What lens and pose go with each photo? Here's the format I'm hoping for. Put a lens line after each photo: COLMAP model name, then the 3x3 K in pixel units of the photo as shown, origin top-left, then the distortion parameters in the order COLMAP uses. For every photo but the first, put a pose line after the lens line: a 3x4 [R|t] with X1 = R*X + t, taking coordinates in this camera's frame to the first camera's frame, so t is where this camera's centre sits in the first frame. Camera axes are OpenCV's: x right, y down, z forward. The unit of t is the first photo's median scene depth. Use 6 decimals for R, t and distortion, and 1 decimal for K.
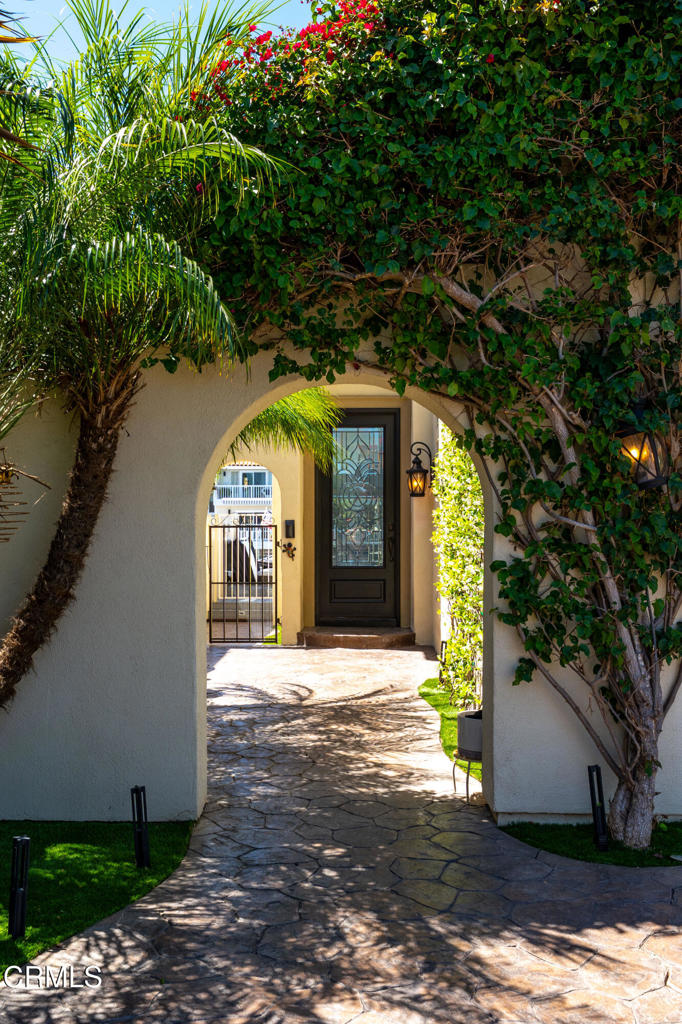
lens RADIAL K [[1040.2, 0, 341.0], [0, 1040.2, 512.0], [0, 0, 1]] dist [0.004550, 0.009193]
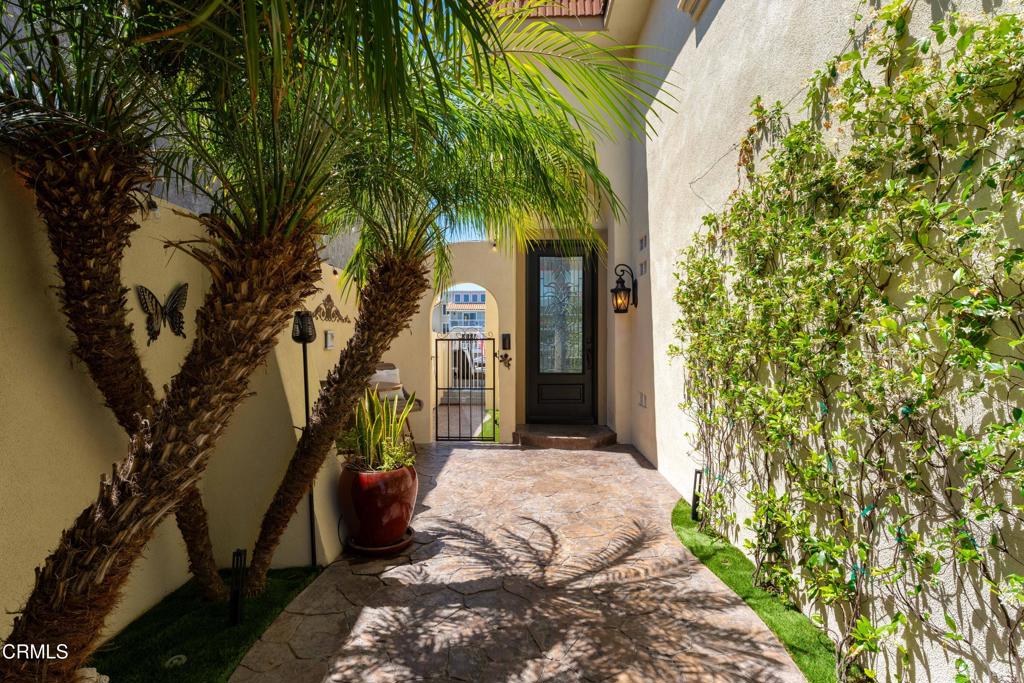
lens RADIAL K [[500.4, 0, 512.0], [0, 500.4, 341.5], [0, 0, 1]] dist [0.000257, 0.000005]
pose [[0.999999, 0.000260, 0.001665, -0.043474], [-0.000285, 0.999883, 0.015307, 0.007634], [-0.001661, -0.015308, 0.999881, 0.450527]]
